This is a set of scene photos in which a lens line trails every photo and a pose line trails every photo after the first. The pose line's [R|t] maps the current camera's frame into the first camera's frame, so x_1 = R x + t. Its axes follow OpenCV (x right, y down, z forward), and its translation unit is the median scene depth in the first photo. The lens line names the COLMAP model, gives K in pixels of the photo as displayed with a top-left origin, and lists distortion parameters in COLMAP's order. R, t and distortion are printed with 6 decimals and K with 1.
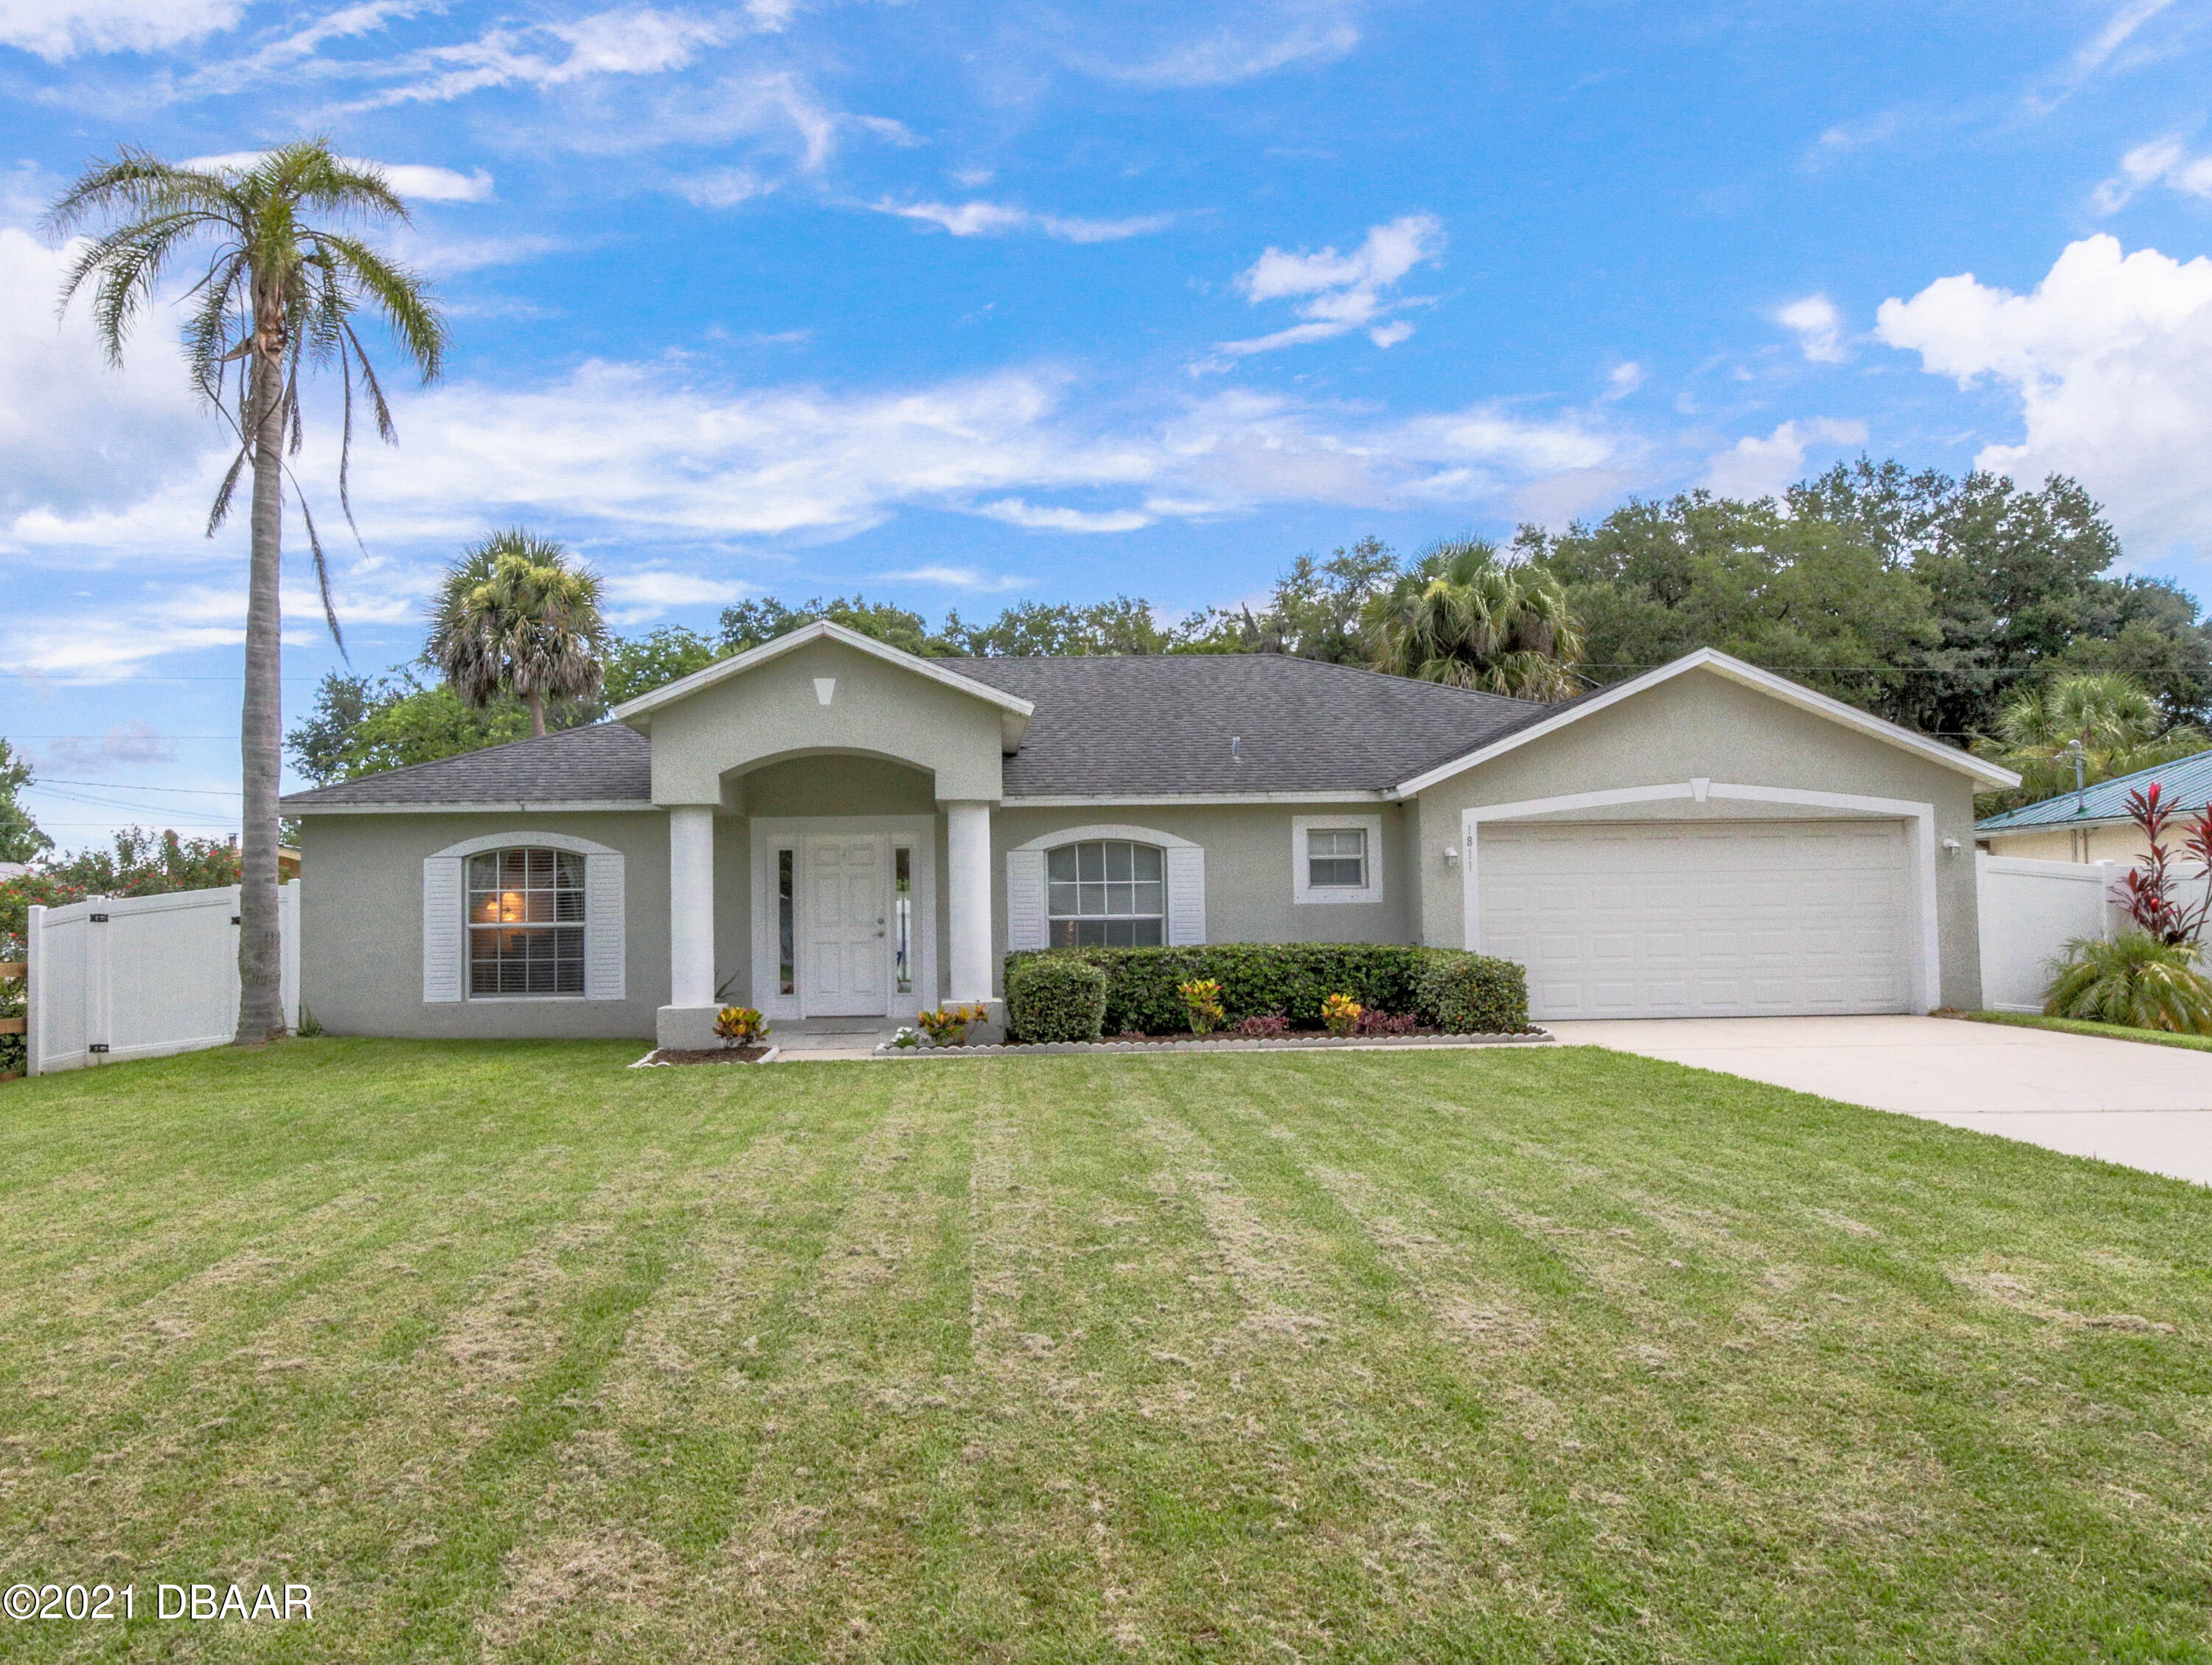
lens RADIAL K [[1518.5, 0, 969.8], [0, 1518.5, 884.4], [0, 0, 1]] dist [-0.018415, 0.000727]
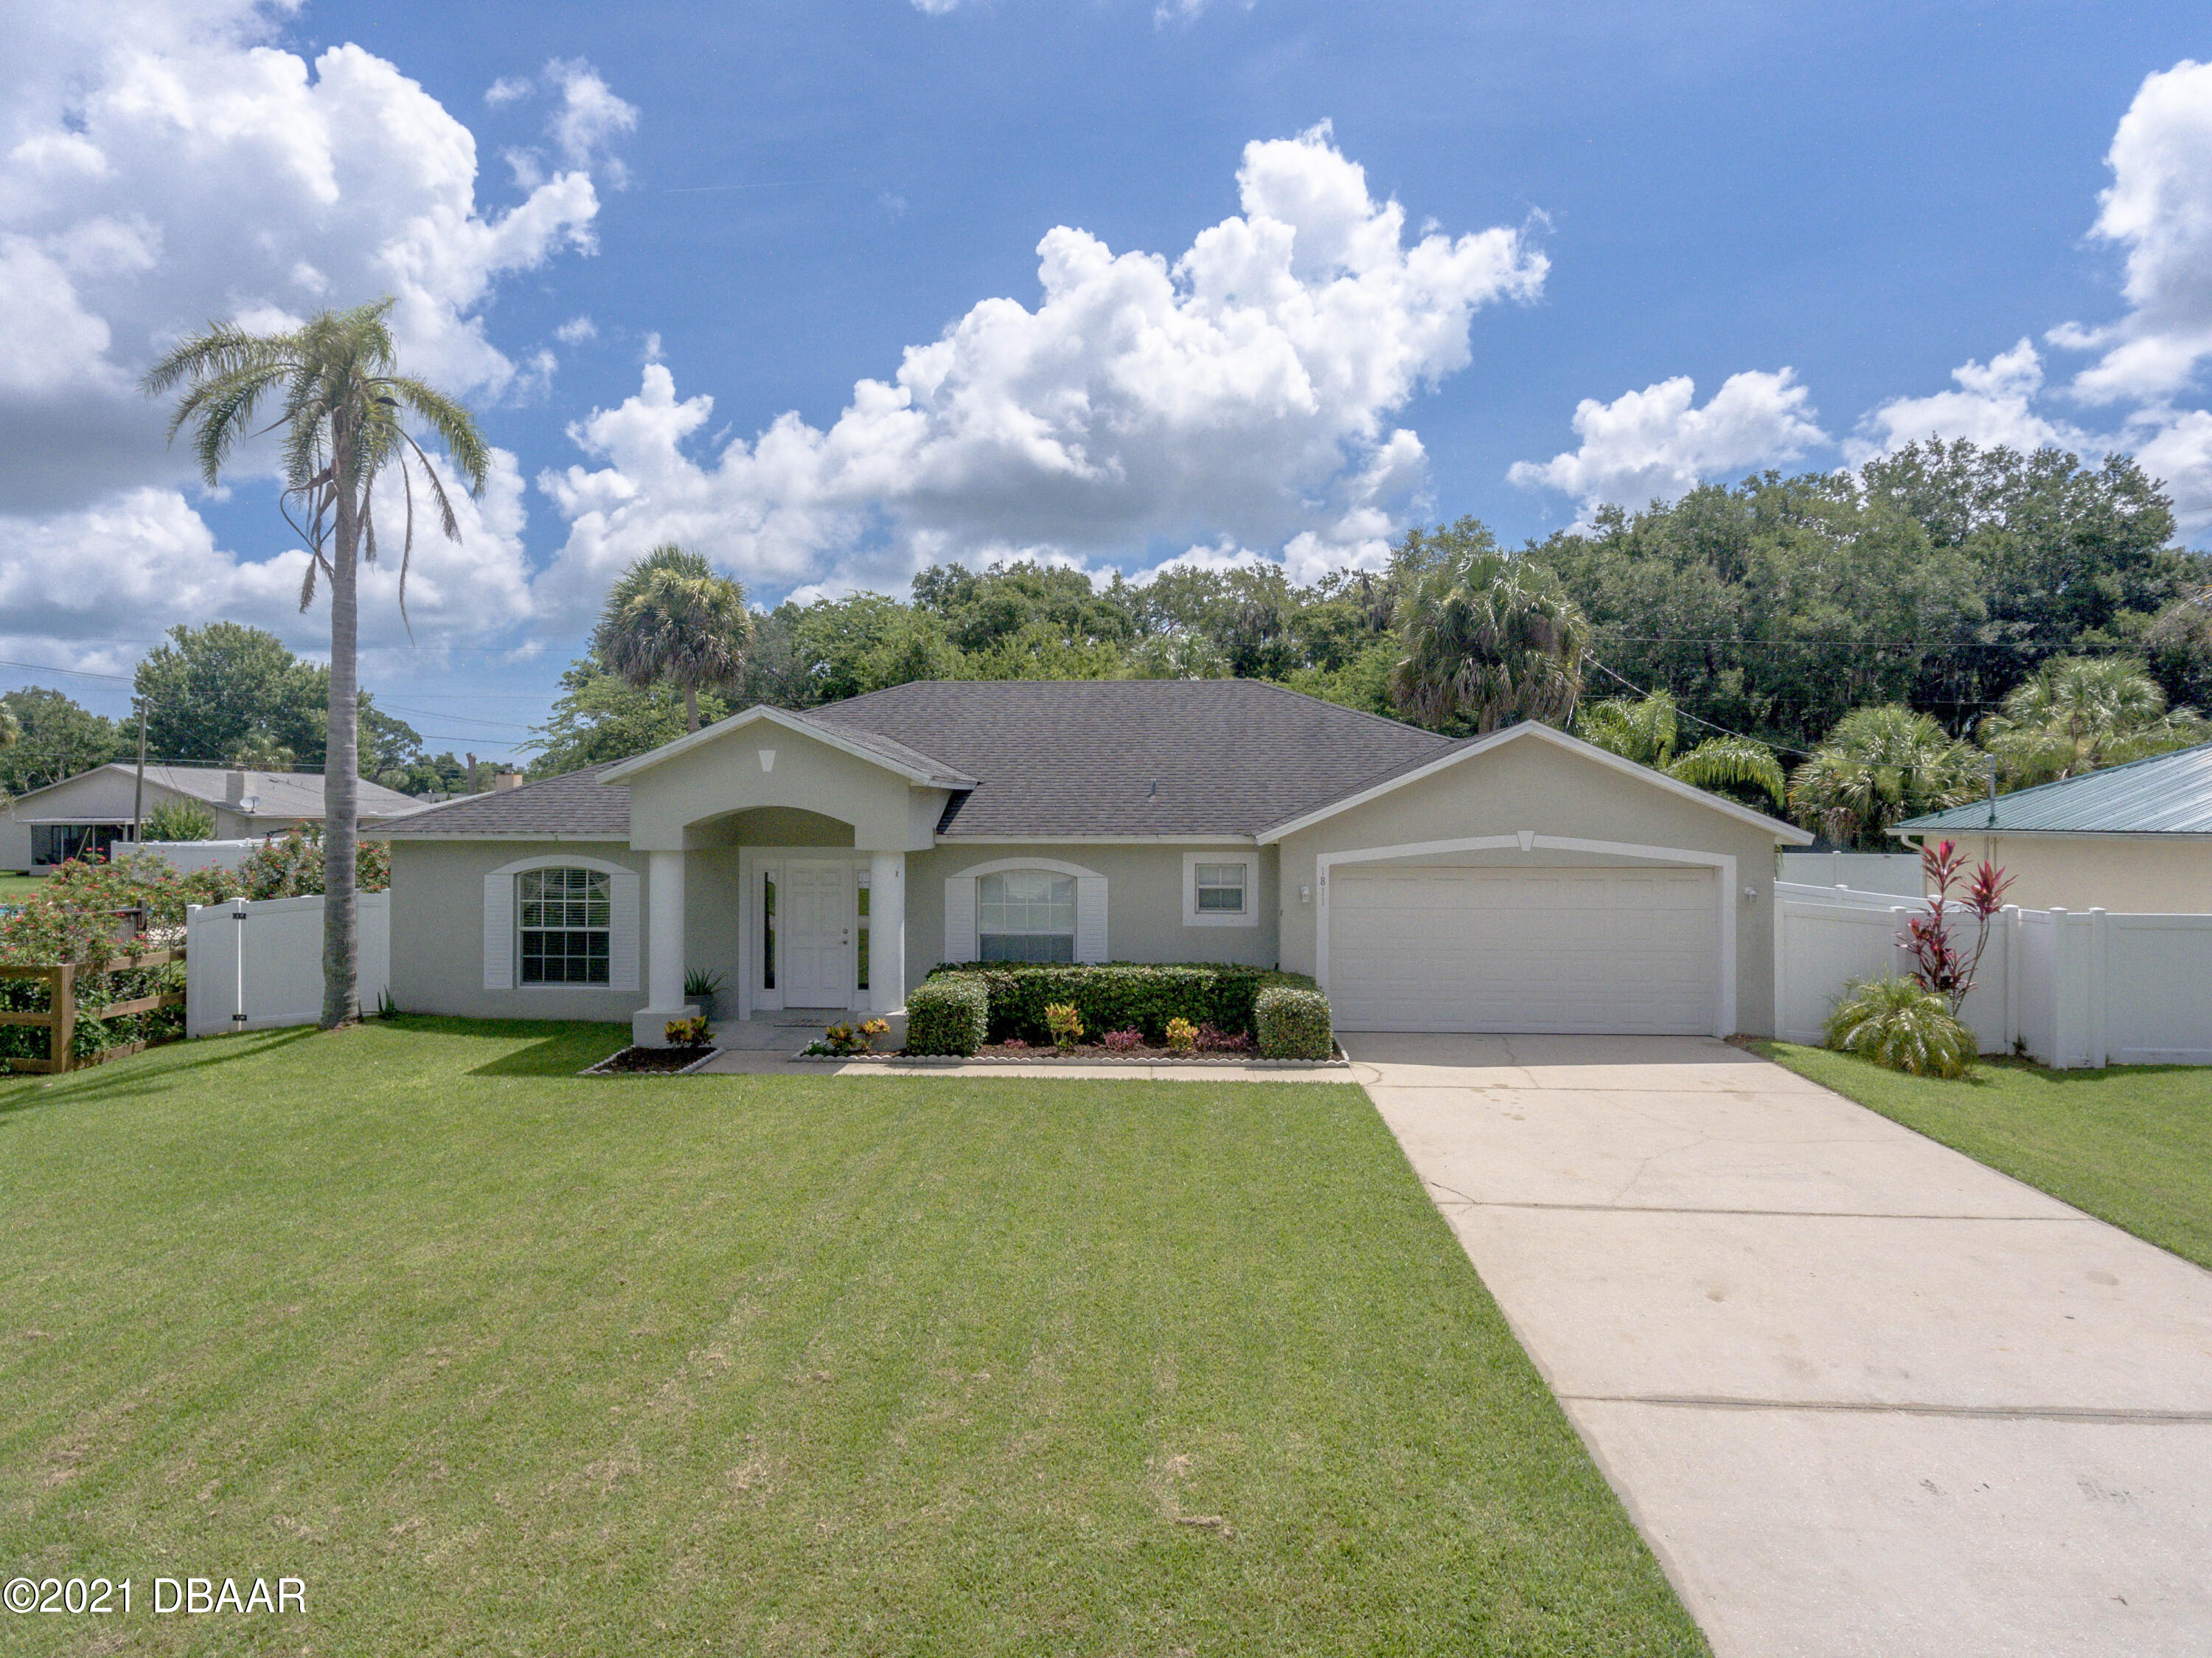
lens RADIAL K [[1317.1, 0, 1081.6], [0, 1317.1, 814.5], [0, 0, 1]] dist [-0.003046, 0.000555]
pose [[0.995848, 0.016076, -0.089602, 0.228261], [-0.013342, 0.999429, 0.031034, -0.107087], [0.090050, -0.029710, 0.995494, -0.038578]]
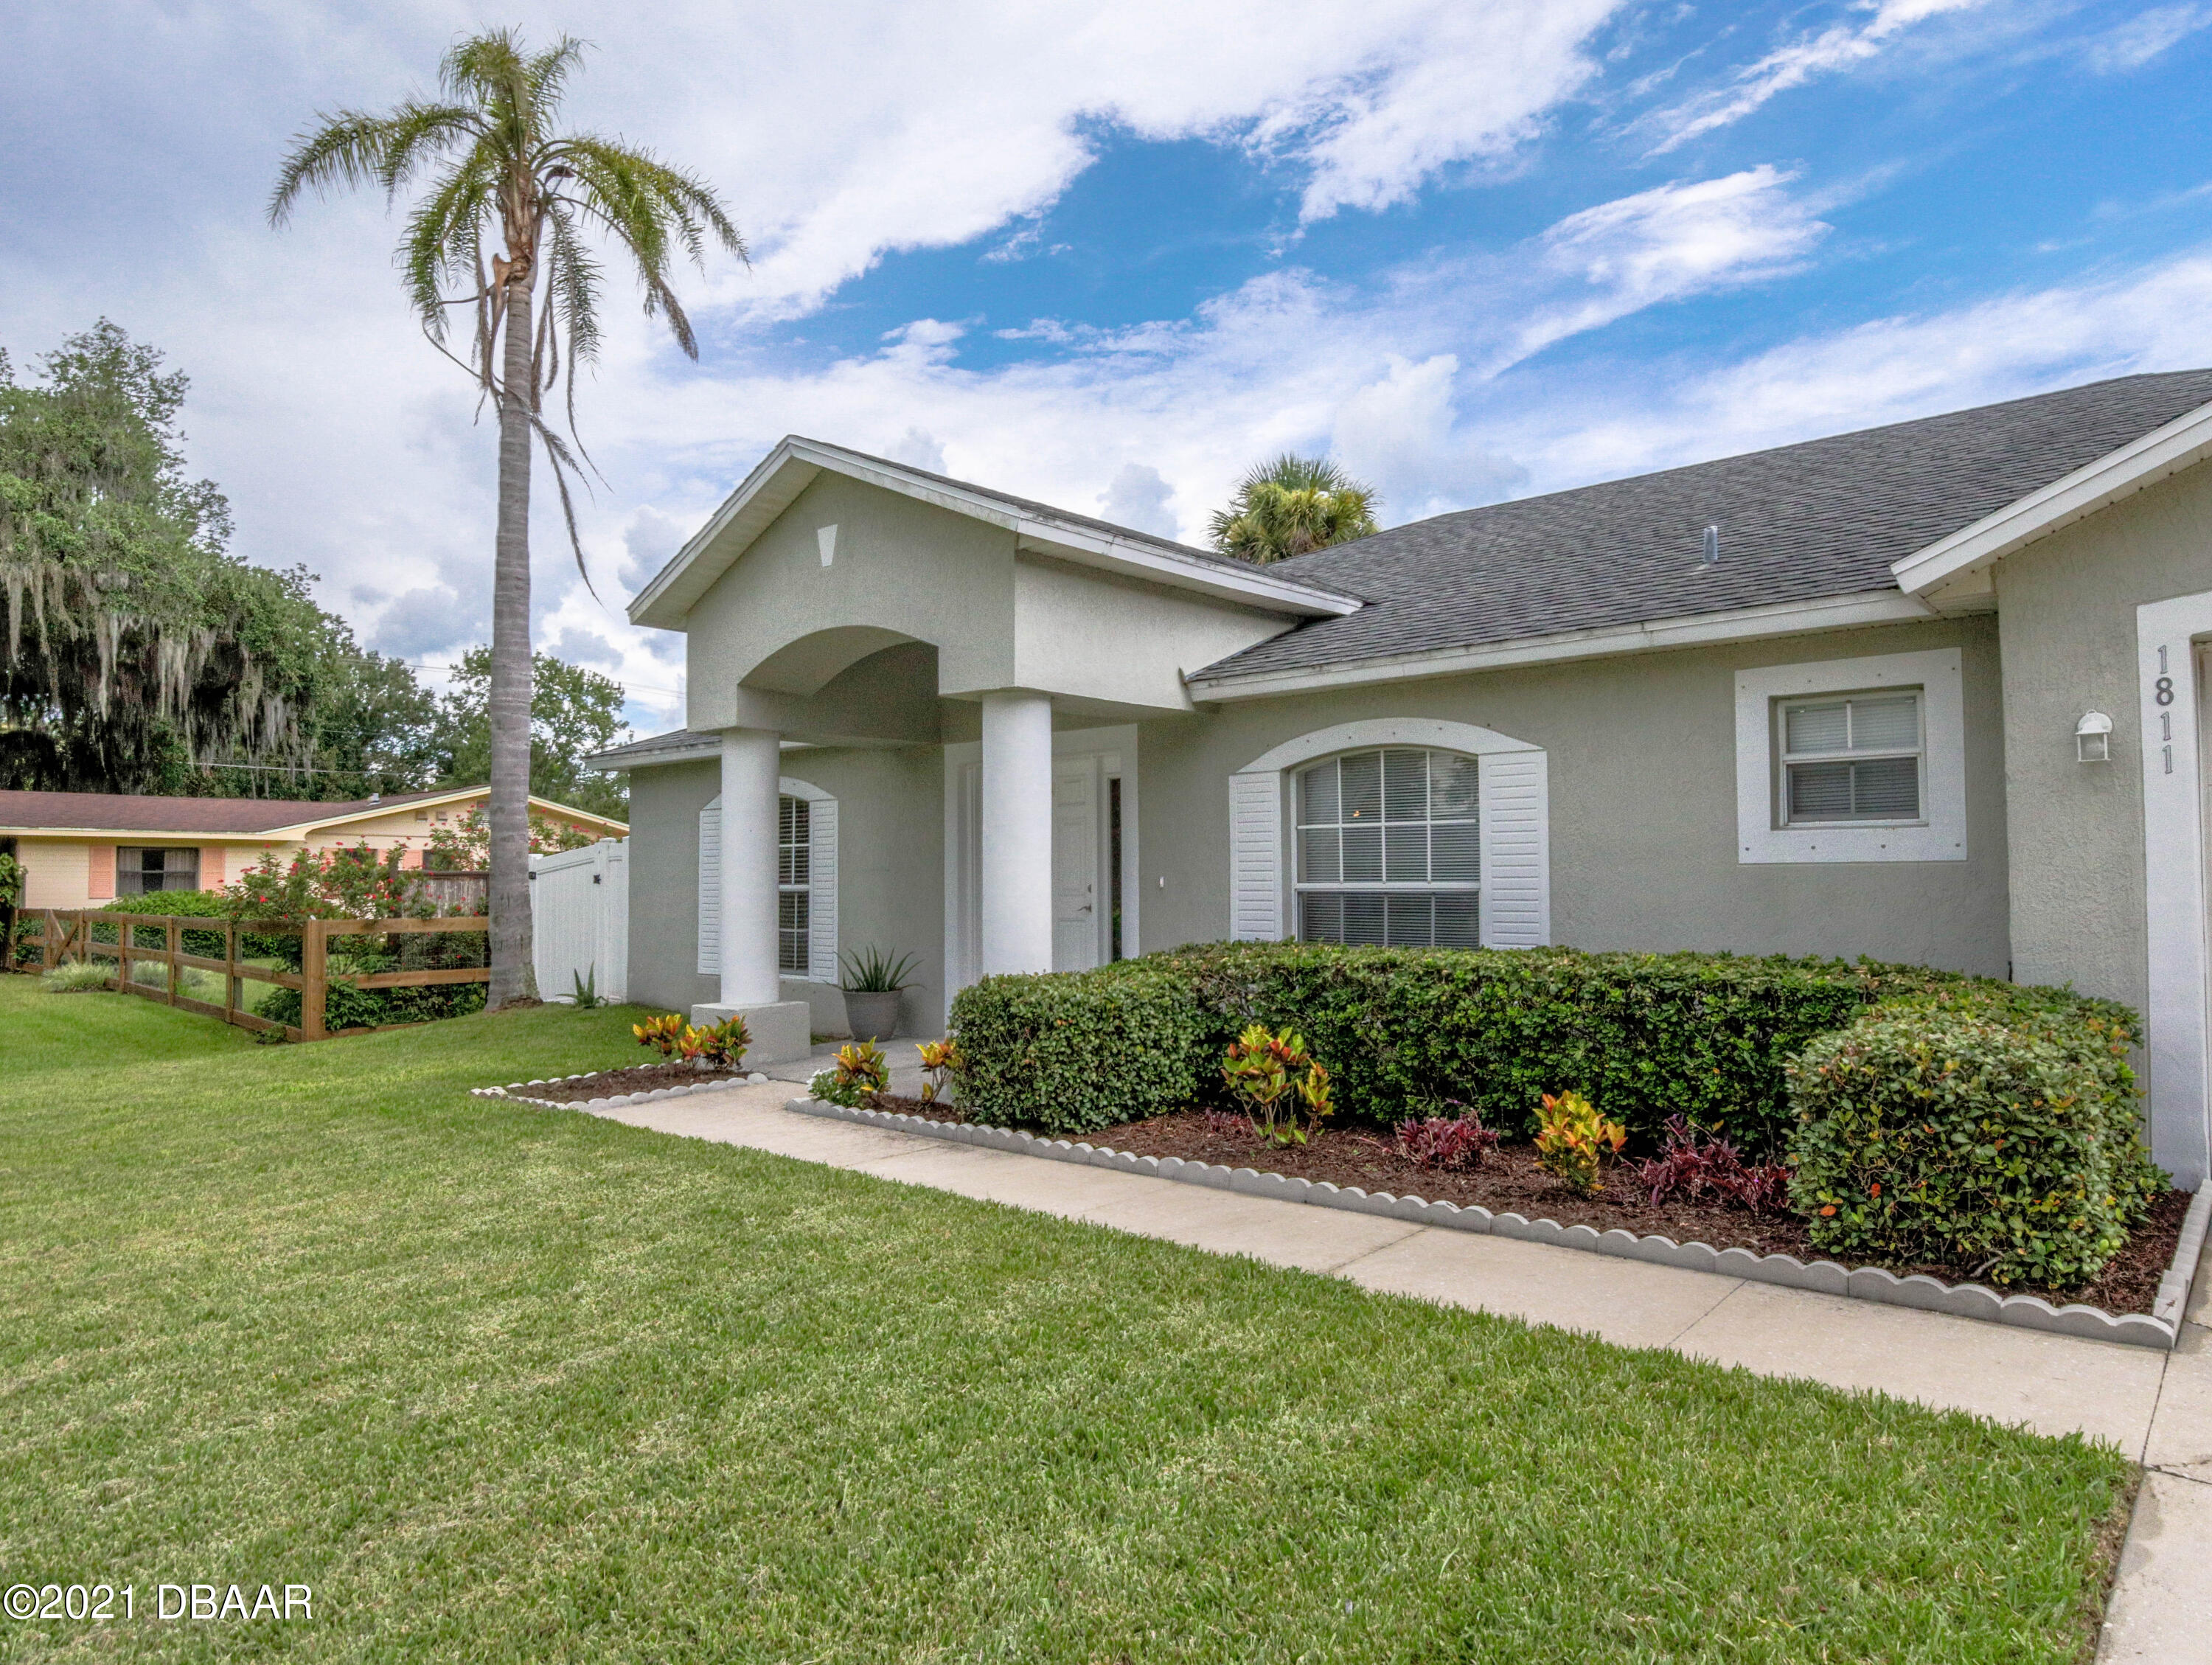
lens RADIAL K [[1357.4, 0, 1109.4], [0, 1357.4, 828.8], [0, 0, 1]] dist [-0.002957, 0.000590]
pose [[0.733830, -0.016403, -0.679135, 0.354805], [0.015176, 0.999855, -0.007751, 0.002808], [0.679163, -0.004619, 0.733973, 0.577743]]
